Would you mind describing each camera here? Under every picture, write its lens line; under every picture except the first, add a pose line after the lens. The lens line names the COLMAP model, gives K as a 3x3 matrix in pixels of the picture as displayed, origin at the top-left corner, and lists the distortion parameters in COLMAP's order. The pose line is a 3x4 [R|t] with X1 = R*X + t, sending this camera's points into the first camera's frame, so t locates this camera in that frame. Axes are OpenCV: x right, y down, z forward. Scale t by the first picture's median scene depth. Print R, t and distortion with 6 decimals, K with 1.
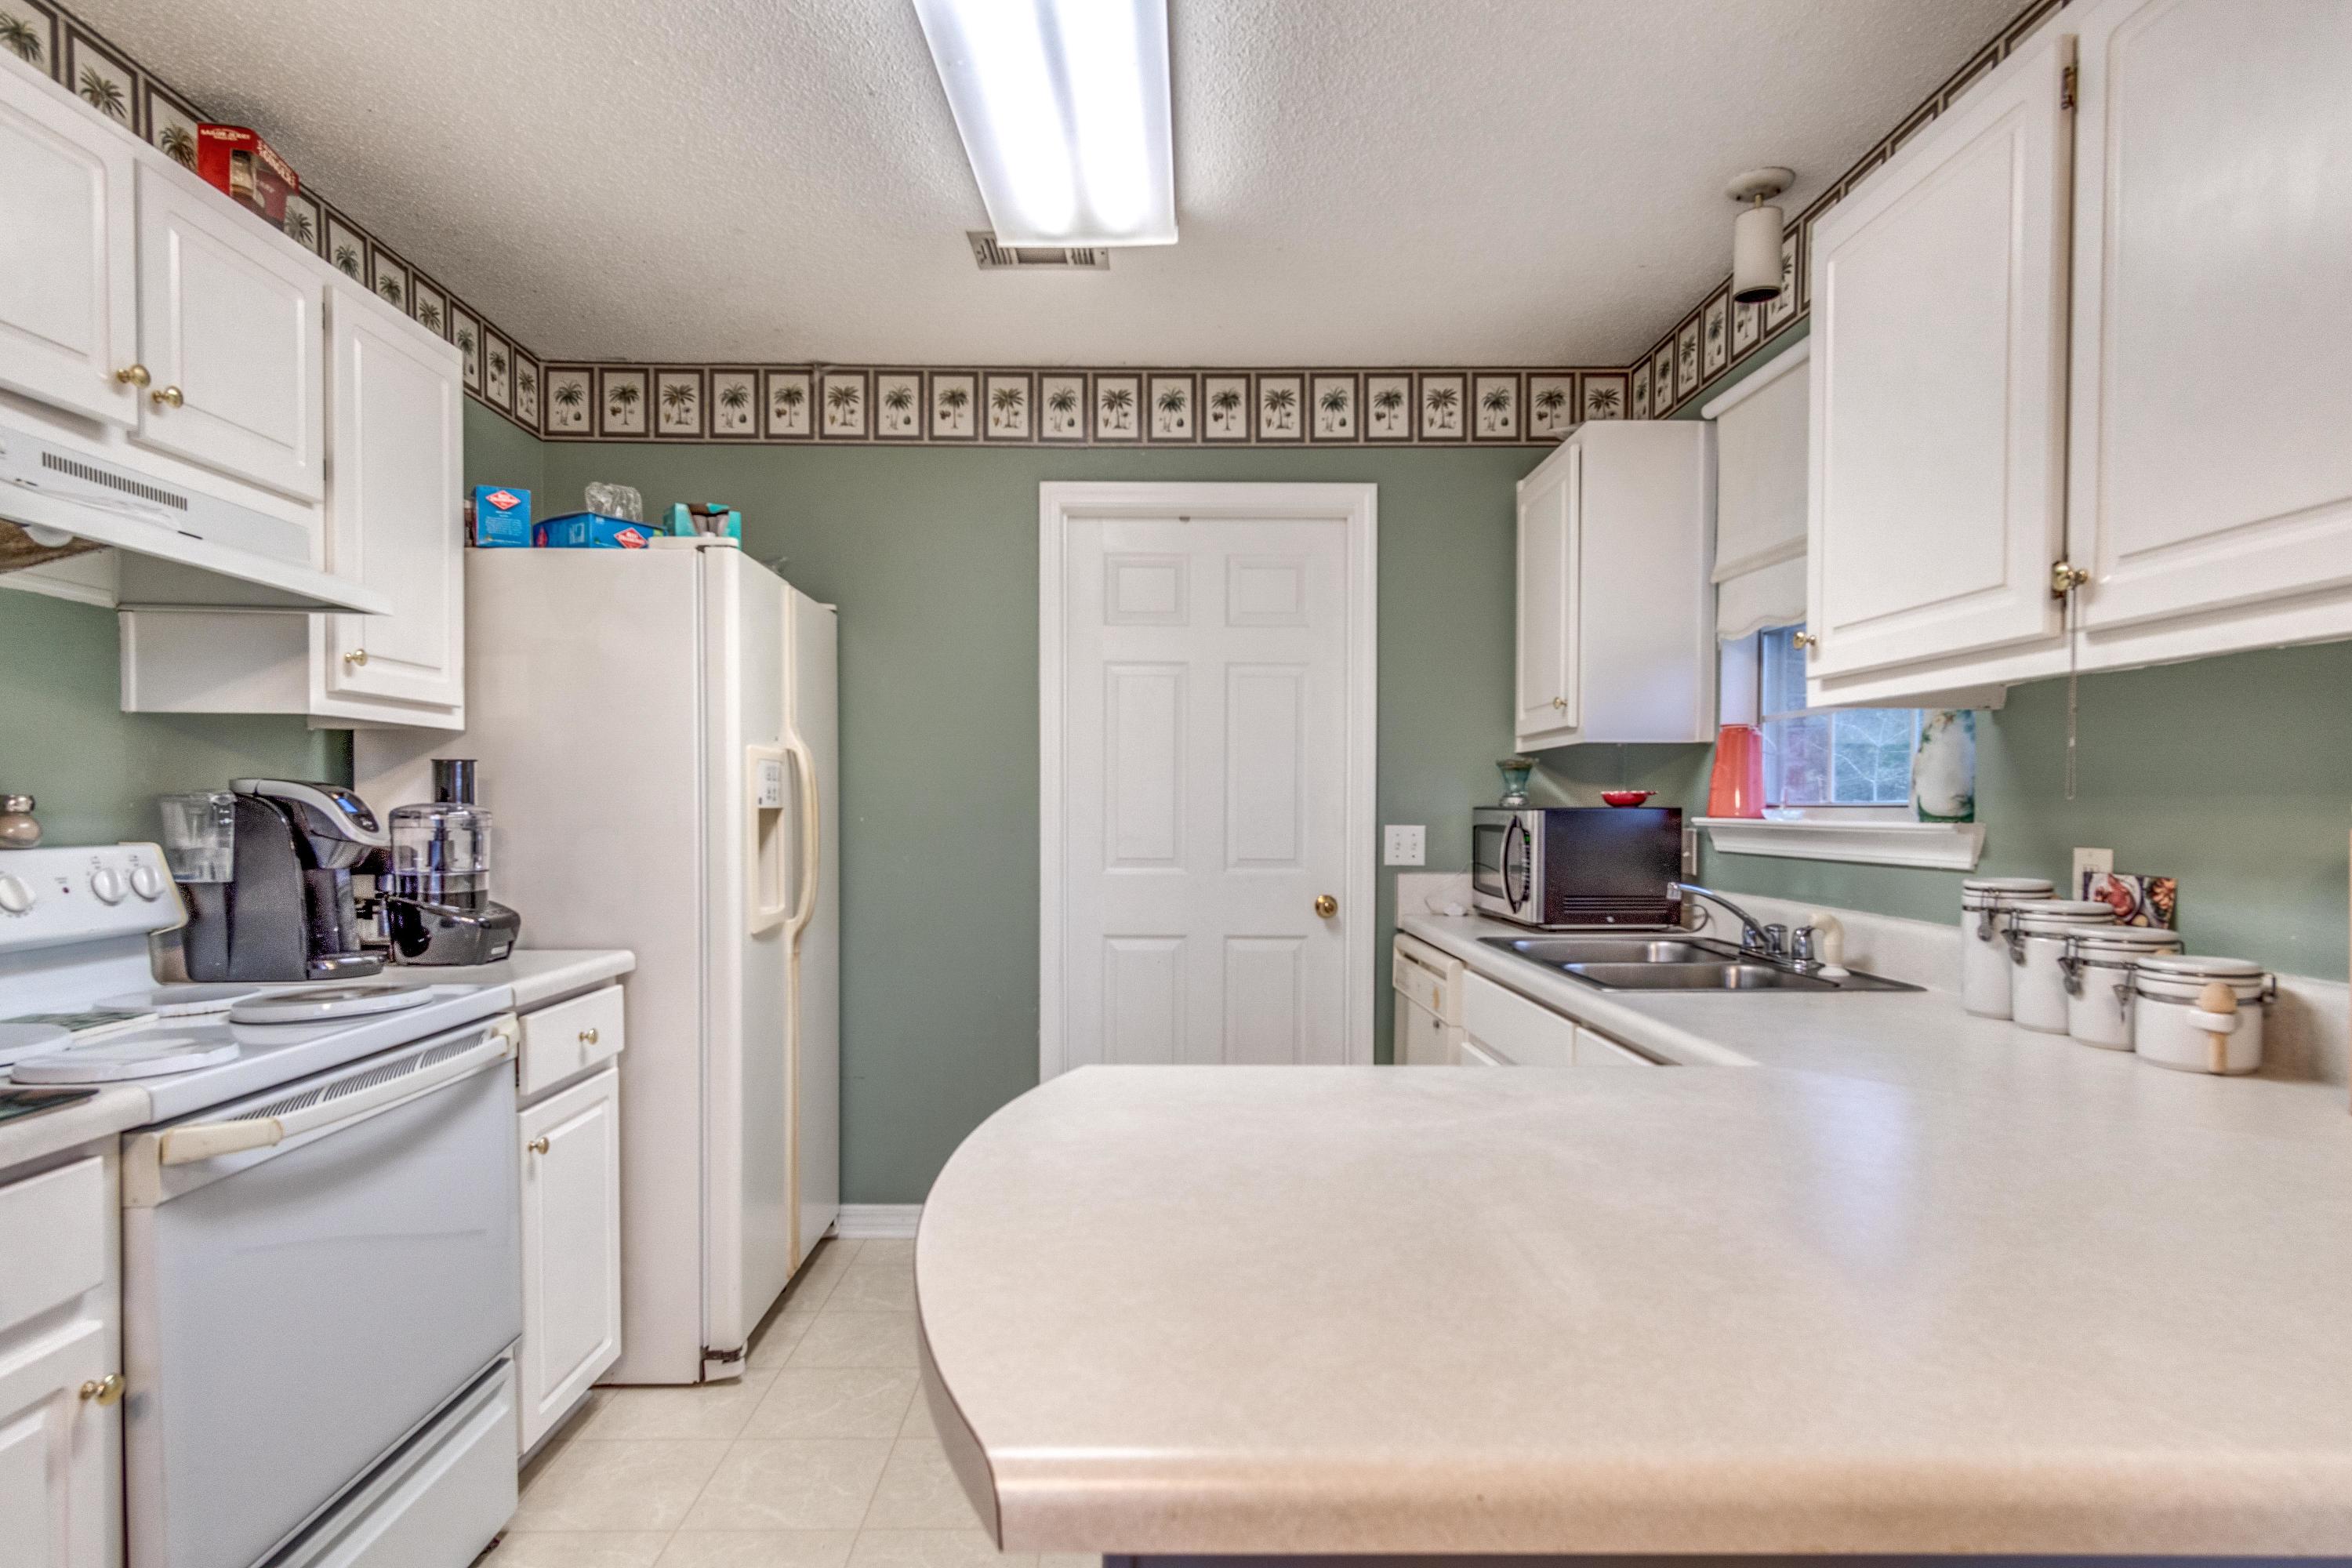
lens RADIAL K [[1250.9, 0, 1166.9], [0, 1250.9, 826.1], [0, 0, 1]] dist [0.004464, 0.001516]
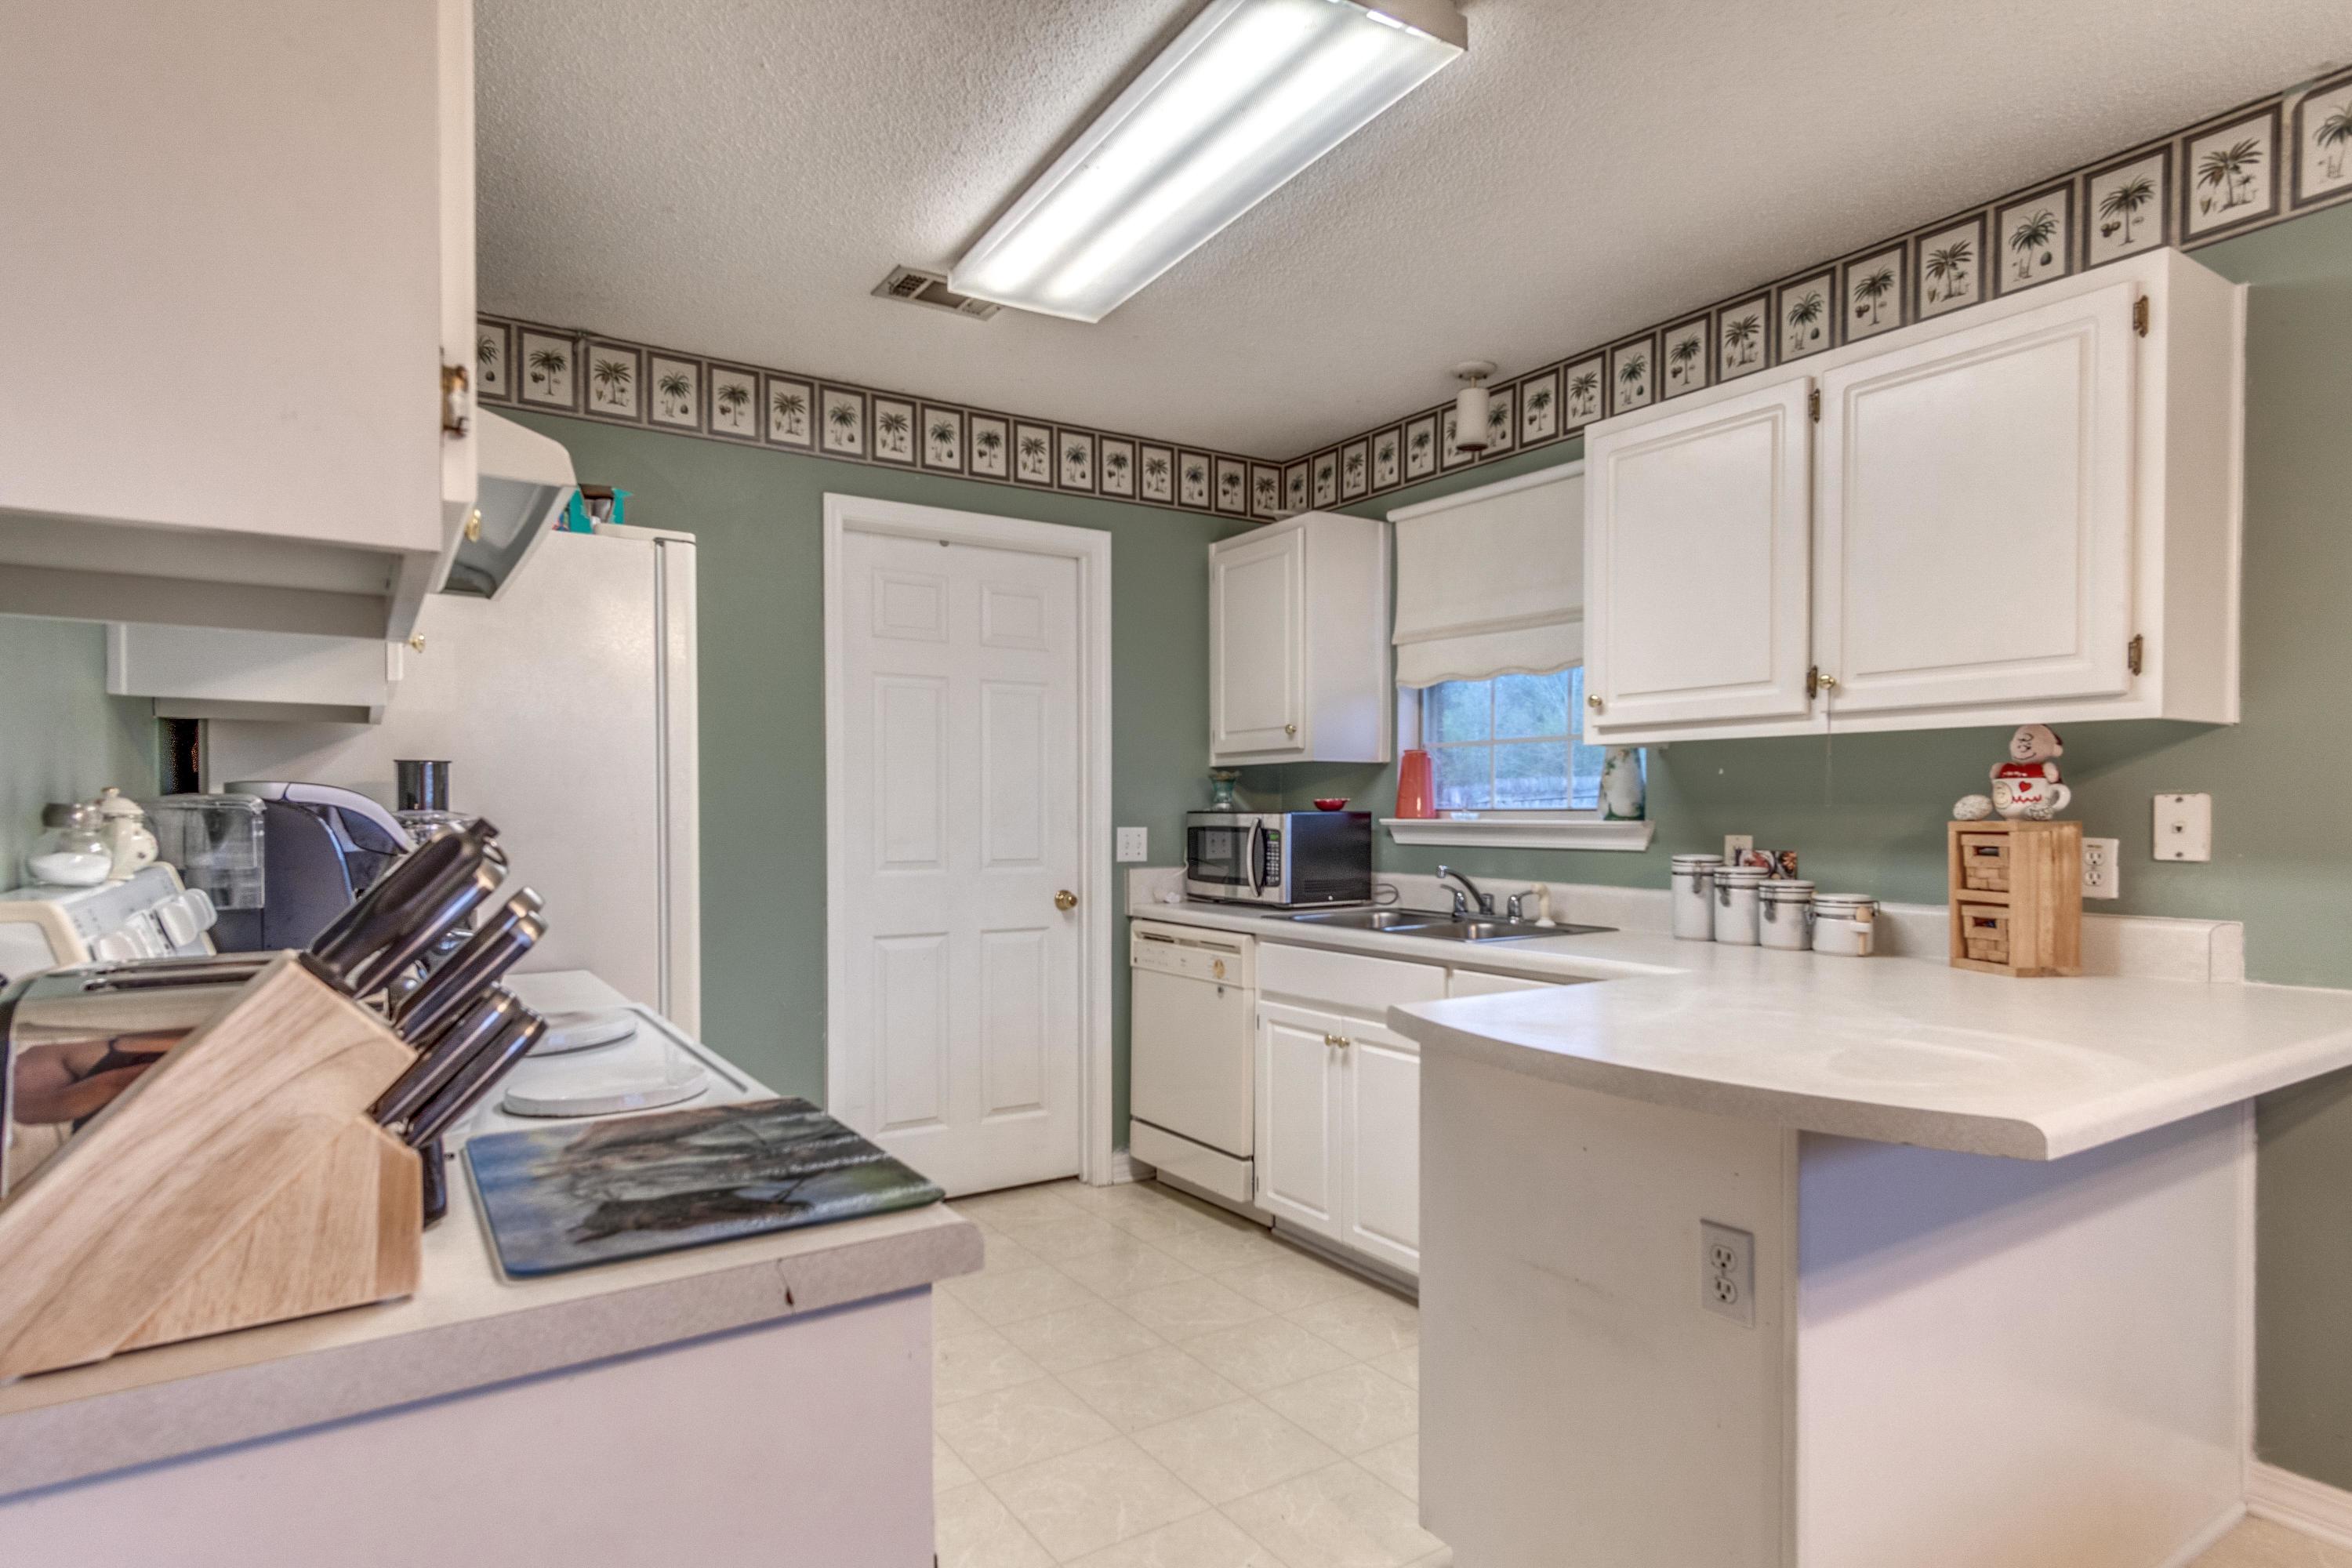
lens RADIAL K [[1250.9, 0, 1166.9], [0, 1250.9, 826.1], [0, 0, 1]] dist [0.004464, 0.001516]
pose [[0.847300, -0.009441, 0.531031, -0.449312], [0.011072, 0.999939, 0.000112, -0.001781], [-0.530999, 0.005785, 0.847353, -0.006075]]
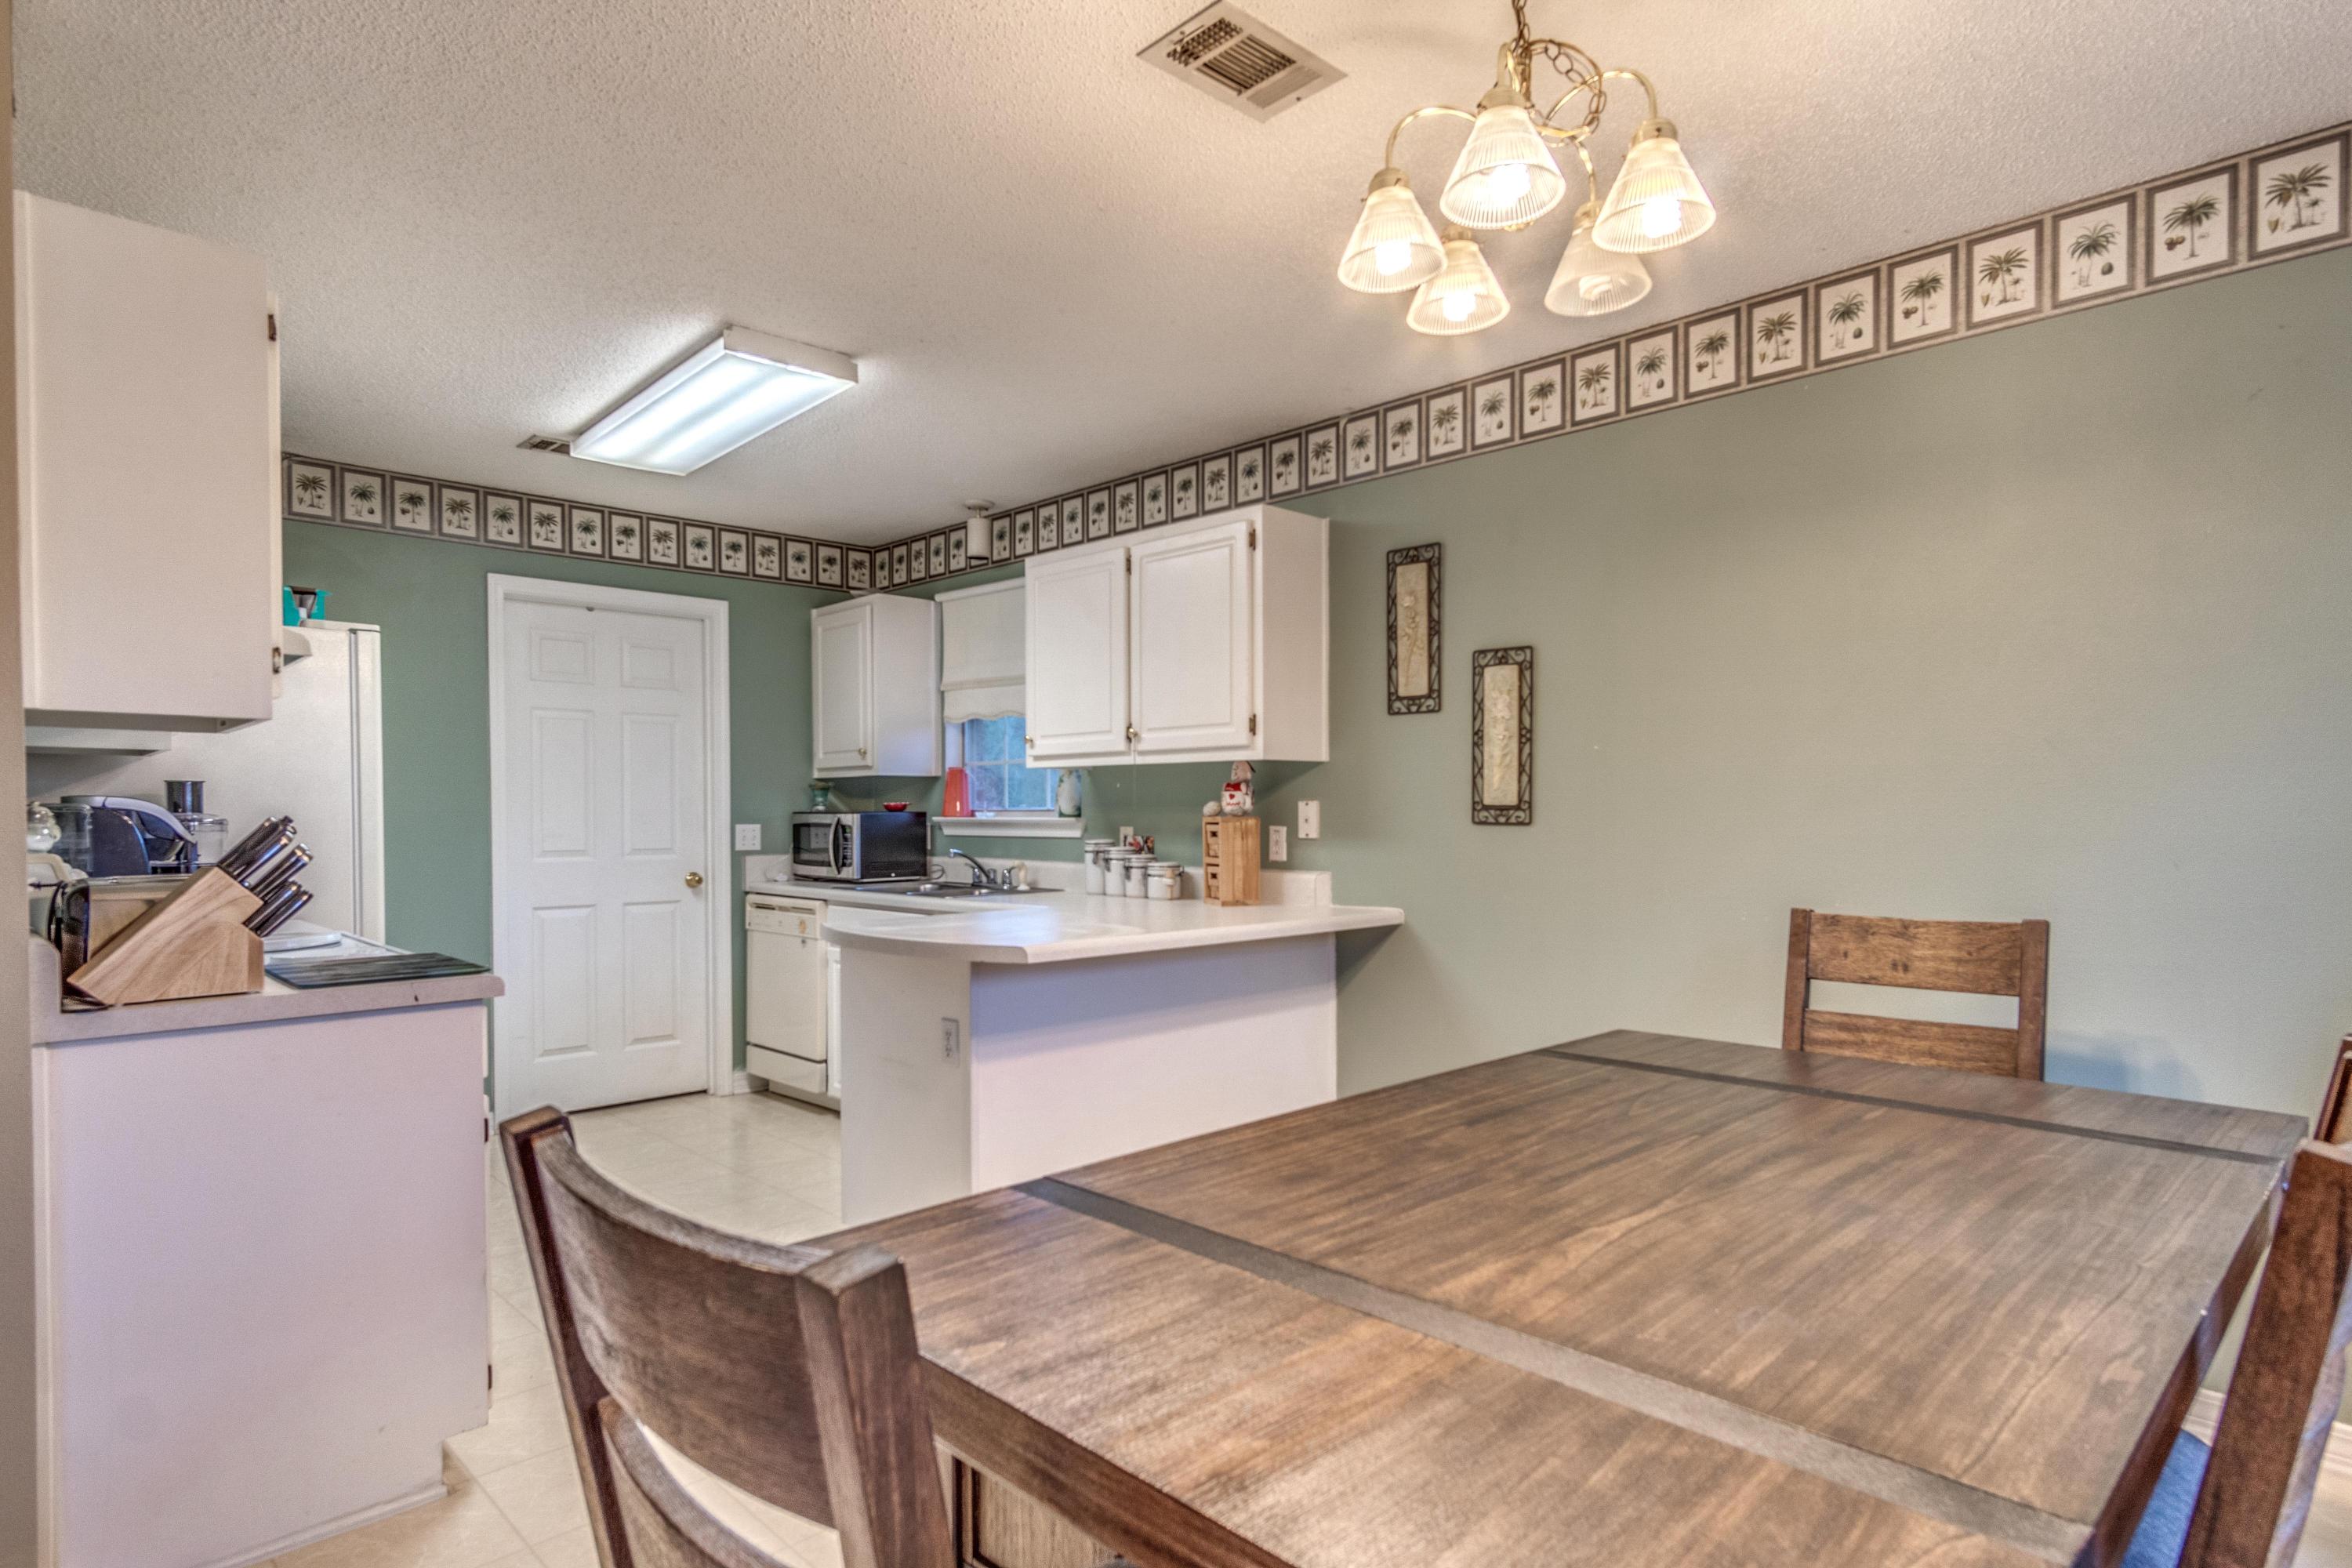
lens RADIAL K [[1240.0, 0, 1160.2], [0, 1240.0, 827.6], [0, 0, 1]] dist [0.001497, 0.001114]
pose [[0.727721, -0.014516, 0.685720, -0.545562], [0.016176, 0.999861, 0.003998, 0.006104], [-0.685683, 0.008183, 0.727855, -0.514231]]
